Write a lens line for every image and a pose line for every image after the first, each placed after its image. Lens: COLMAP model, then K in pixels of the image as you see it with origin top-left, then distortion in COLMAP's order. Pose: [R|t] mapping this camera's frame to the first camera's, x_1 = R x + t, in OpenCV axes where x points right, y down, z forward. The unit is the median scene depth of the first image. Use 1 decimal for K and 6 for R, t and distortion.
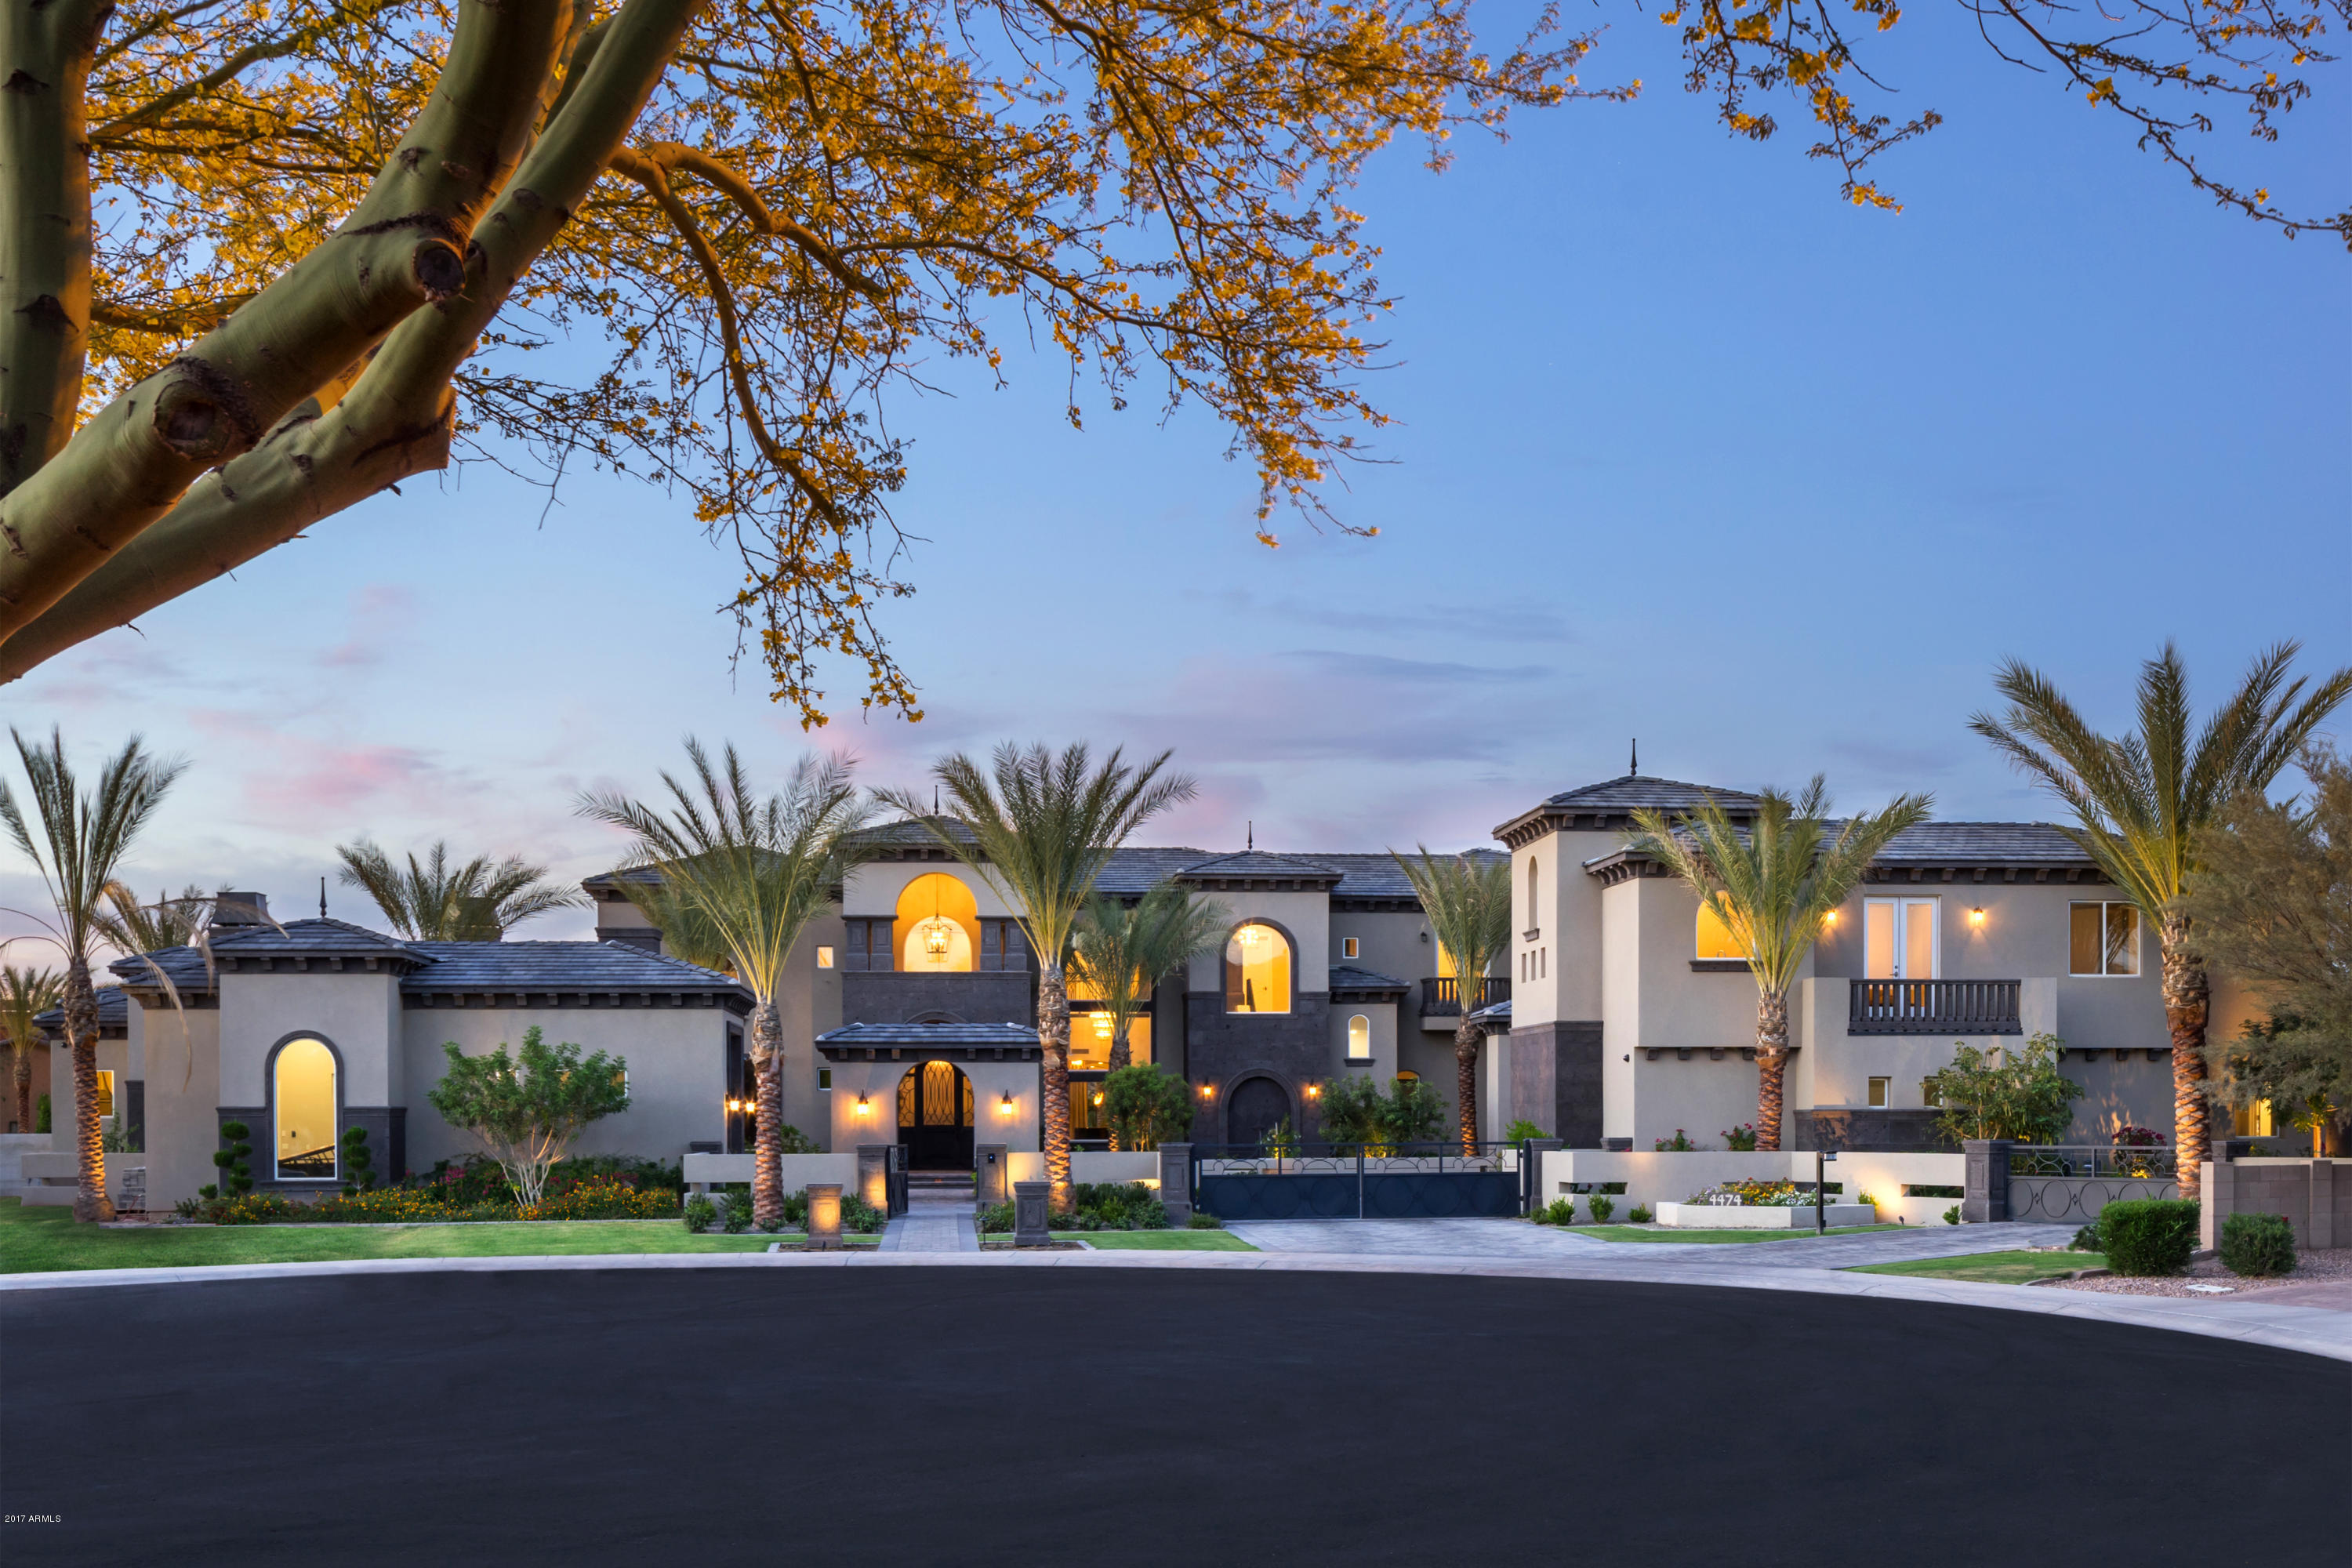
lens RADIAL K [[2505.6, 0, 1176.0], [0, 2505.6, 784.0], [0, 0, 1]] dist [-0.004715, -0.001019]
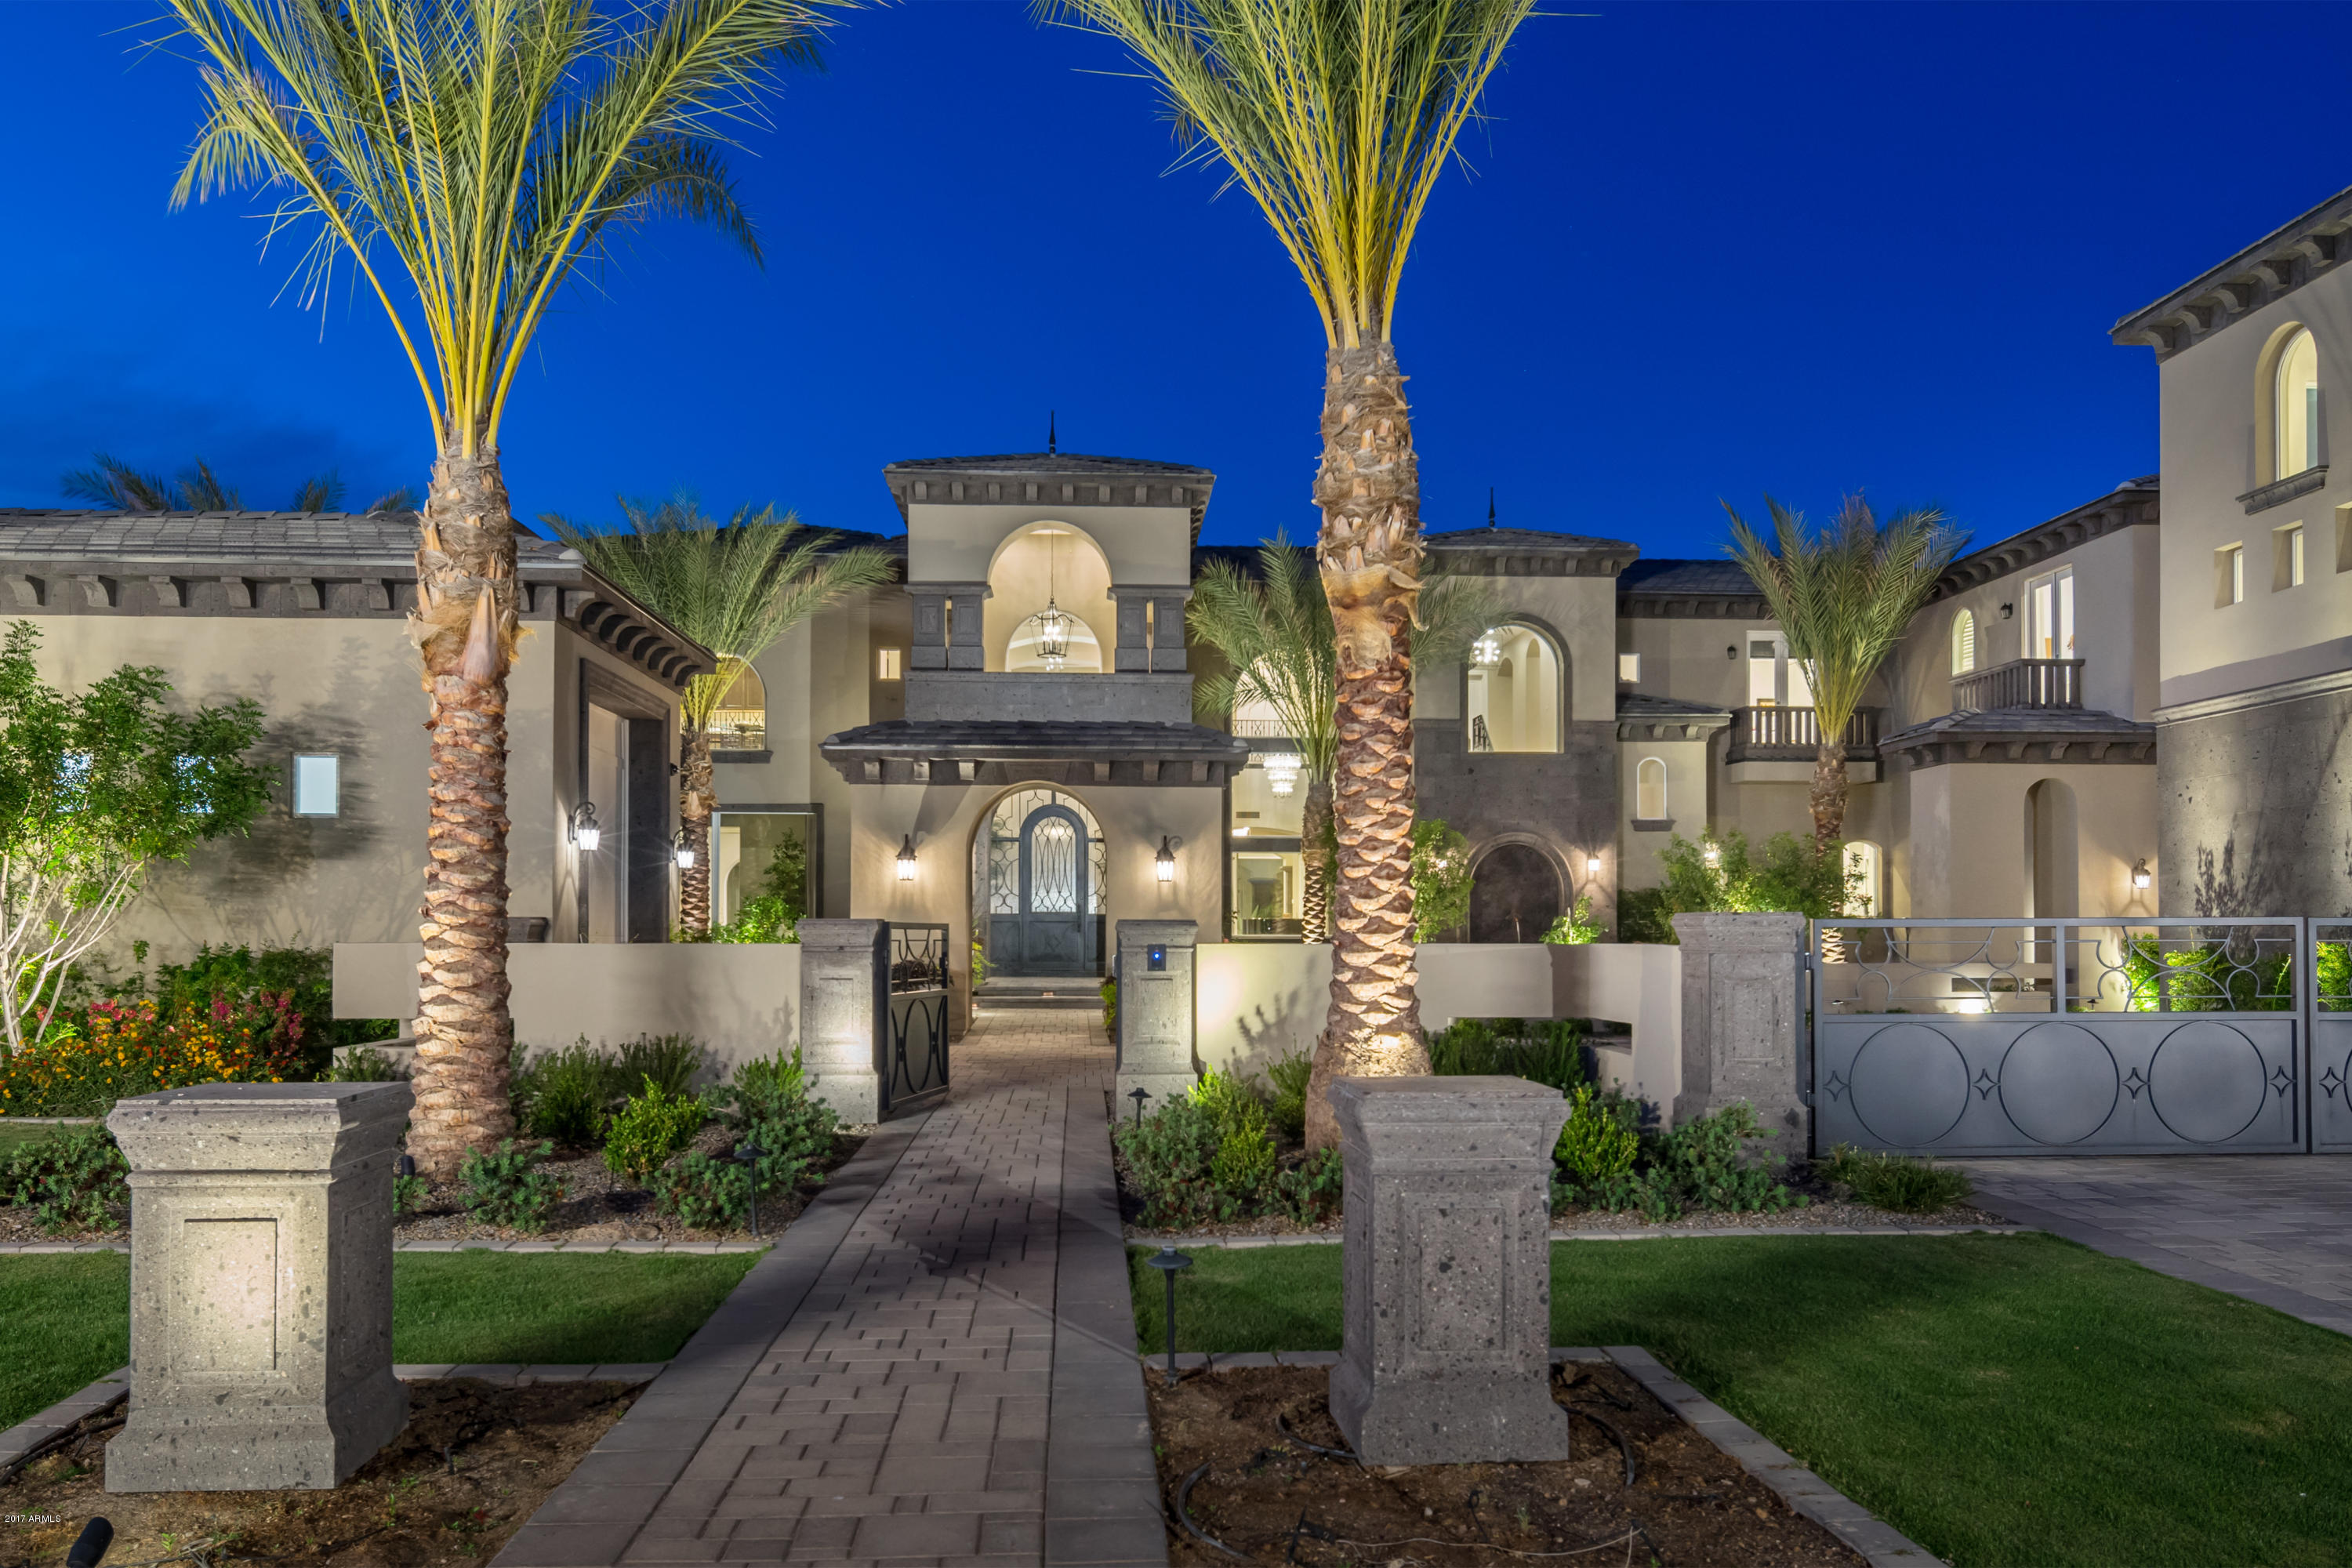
lens RADIAL K [[1990.4, 0, 1176.0], [0, 1990.4, 784.0], [0, 0, 1]] dist [0.003494, 0.001209]
pose [[0.999008, 0.004241, -0.044339, -0.041926], [-0.001476, 0.998062, 0.062208, 0.075973], [0.044517, -0.062081, 0.997078, 0.510048]]
